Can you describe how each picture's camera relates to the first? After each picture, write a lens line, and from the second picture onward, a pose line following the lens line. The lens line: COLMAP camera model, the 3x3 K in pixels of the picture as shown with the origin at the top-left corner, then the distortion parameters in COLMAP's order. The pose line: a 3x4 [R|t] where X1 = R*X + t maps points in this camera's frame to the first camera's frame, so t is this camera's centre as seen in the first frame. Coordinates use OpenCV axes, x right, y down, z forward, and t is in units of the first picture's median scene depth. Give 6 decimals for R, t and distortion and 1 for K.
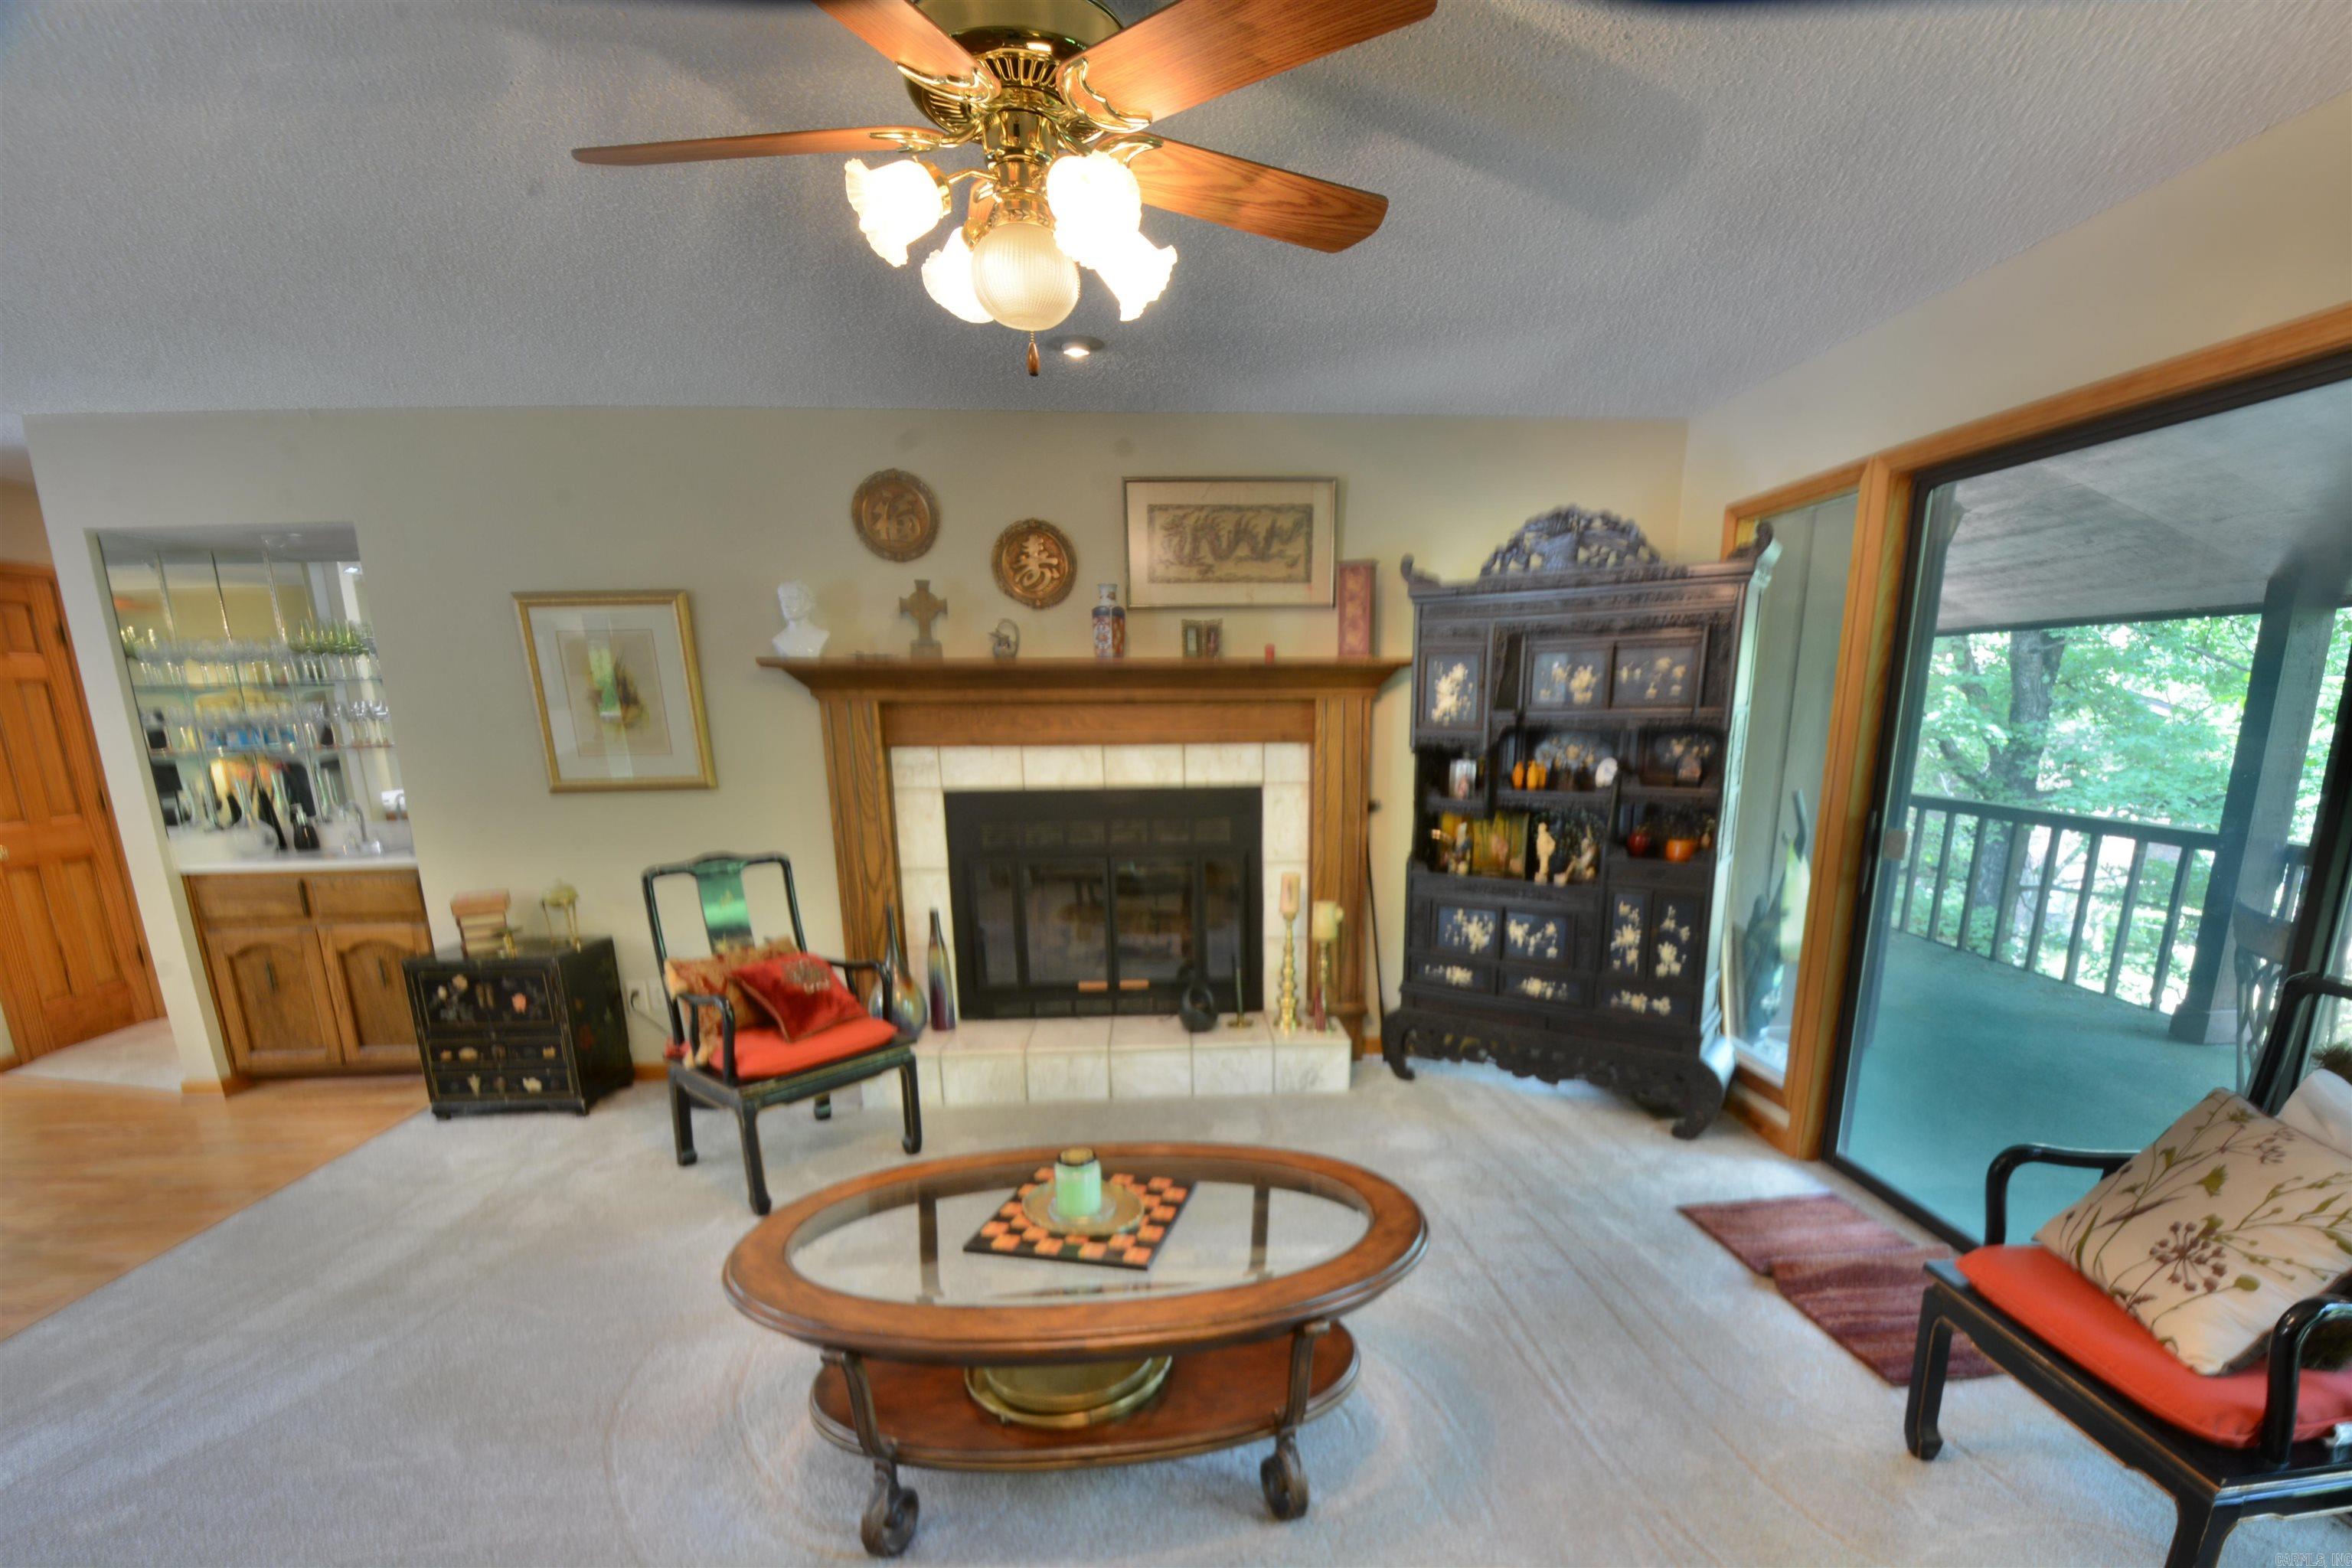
lens RADIAL K [[1031.2, 0, 1260.2], [0, 1031.2, 948.6], [0, 0, 1]] dist [0.001574, -0.000299]
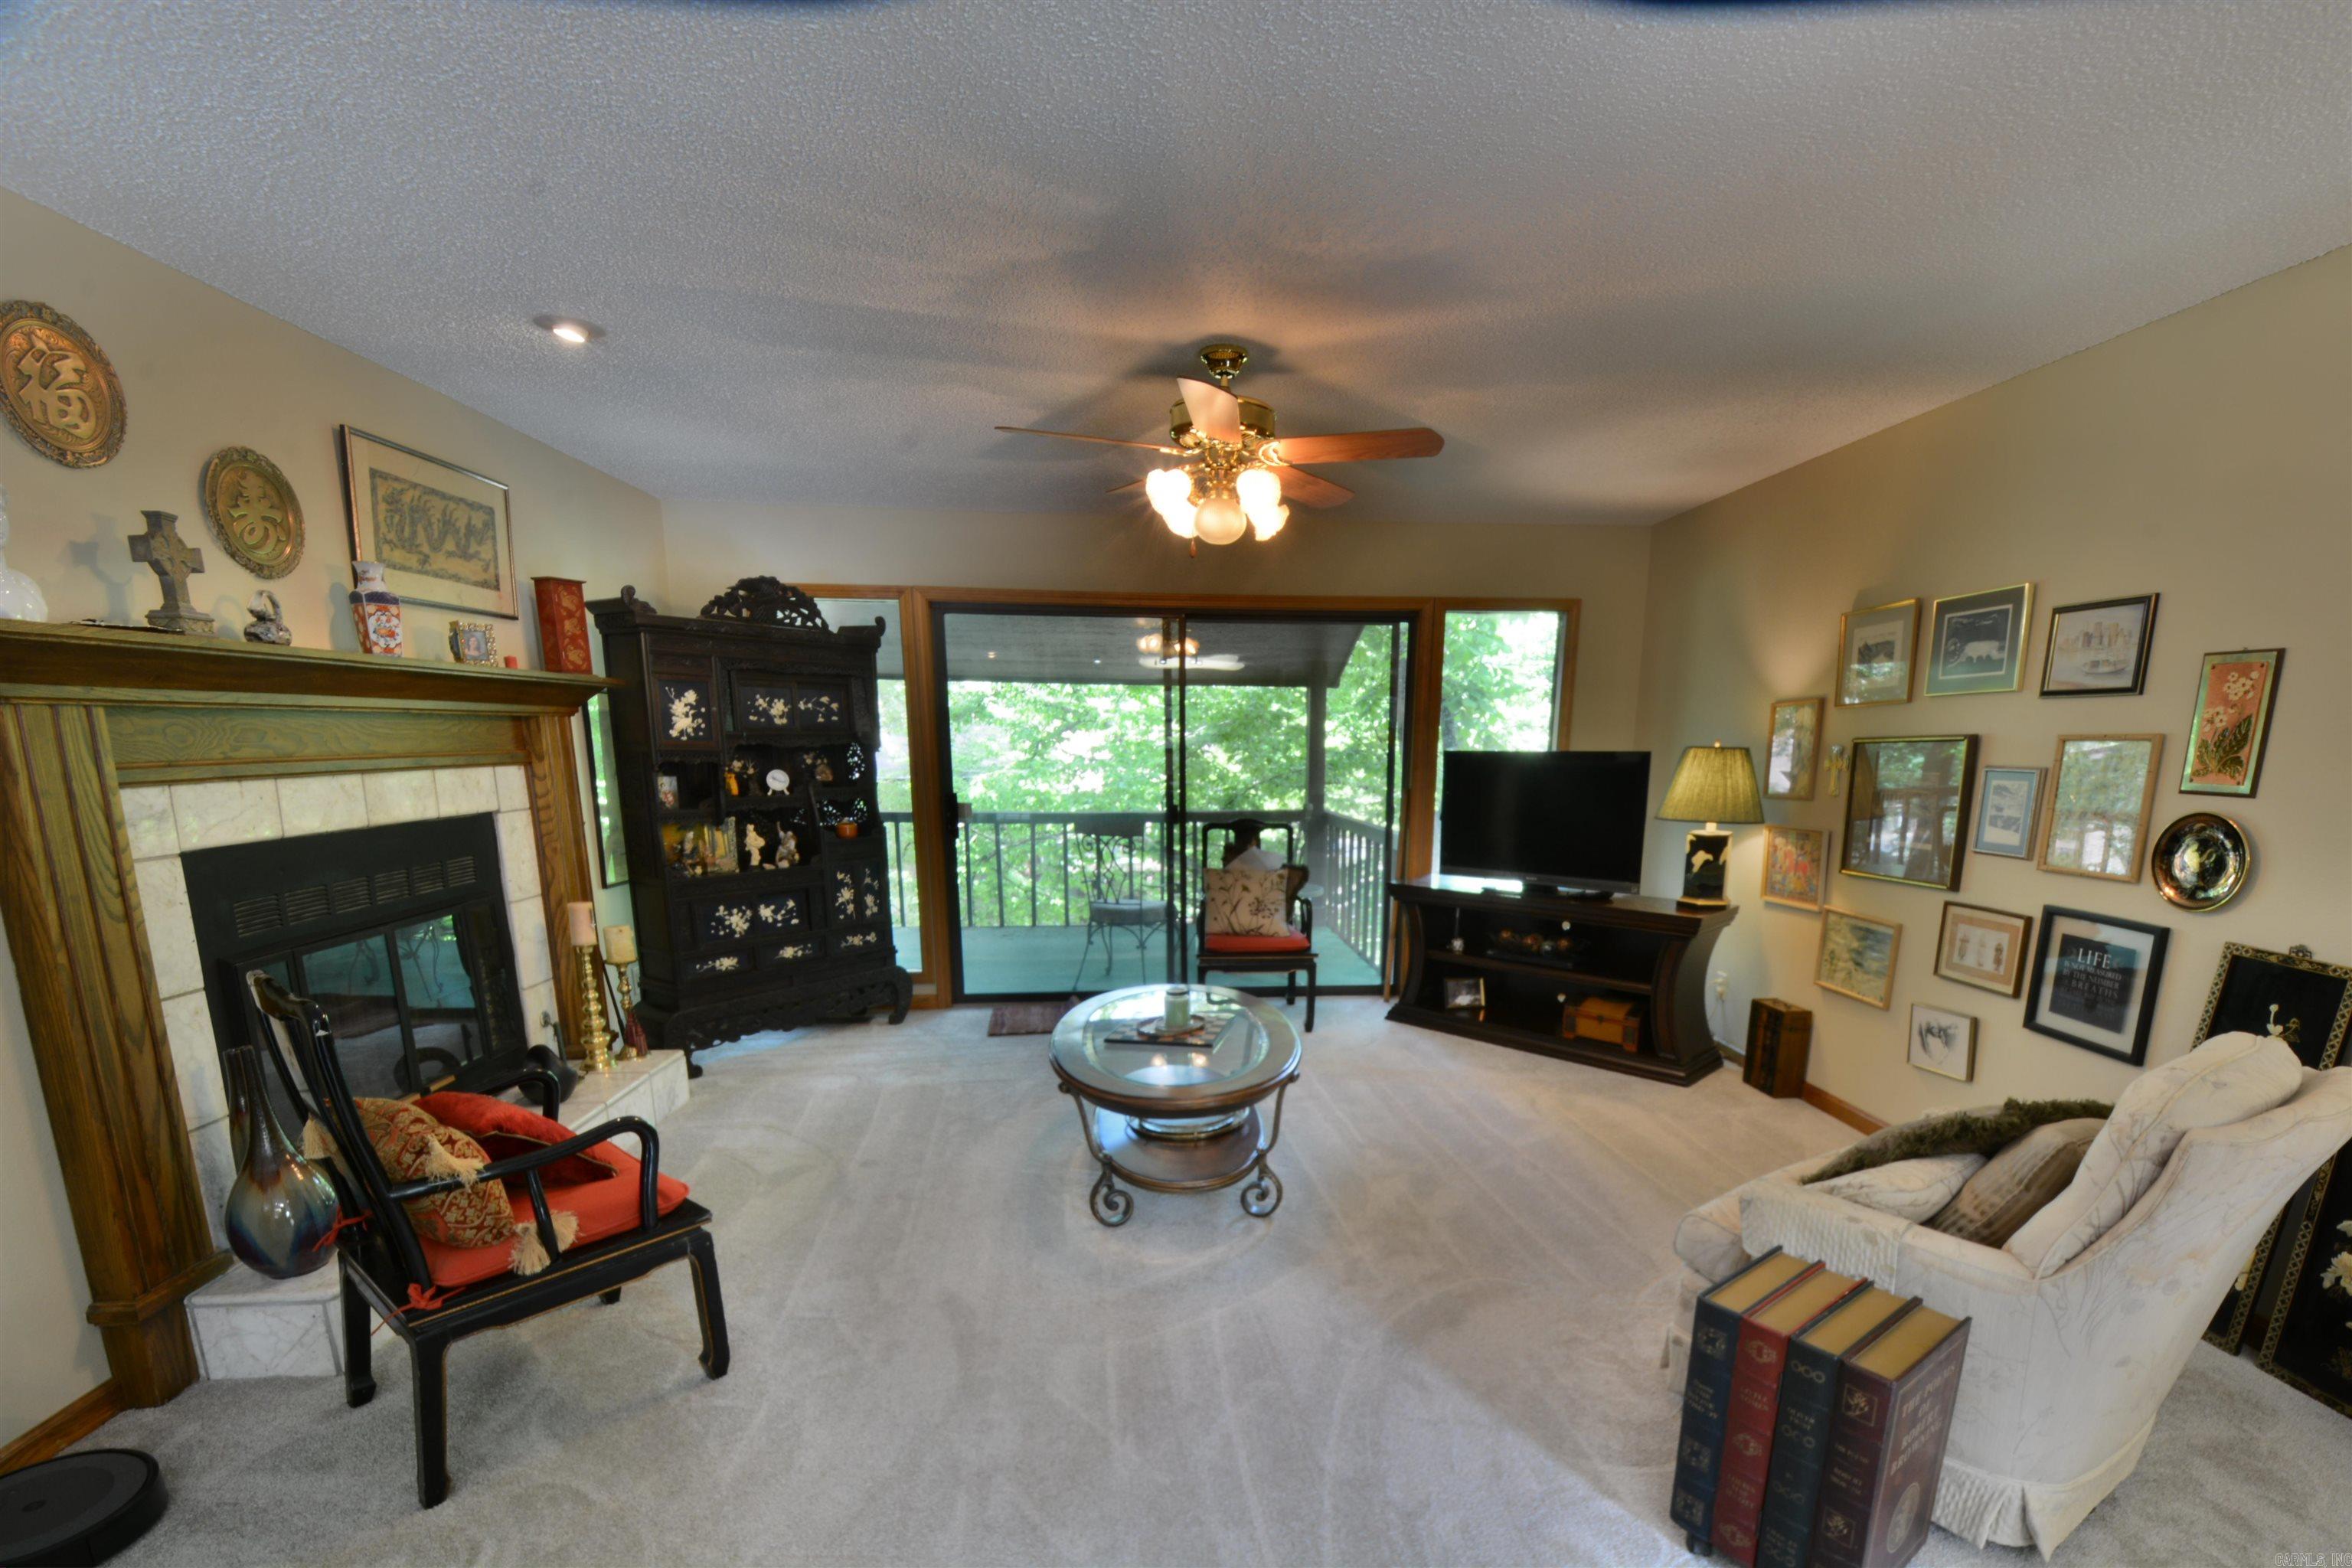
lens RADIAL K [[1031.2, 0, 1260.2], [0, 1031.2, 948.6], [0, 0, 1]] dist [0.001574, -0.000299]
pose [[0.021325, -0.198947, 0.979778, -0.930764], [0.221920, 0.956495, 0.189389, -0.075898], [-0.974832, 0.213393, 0.064548, 0.359506]]
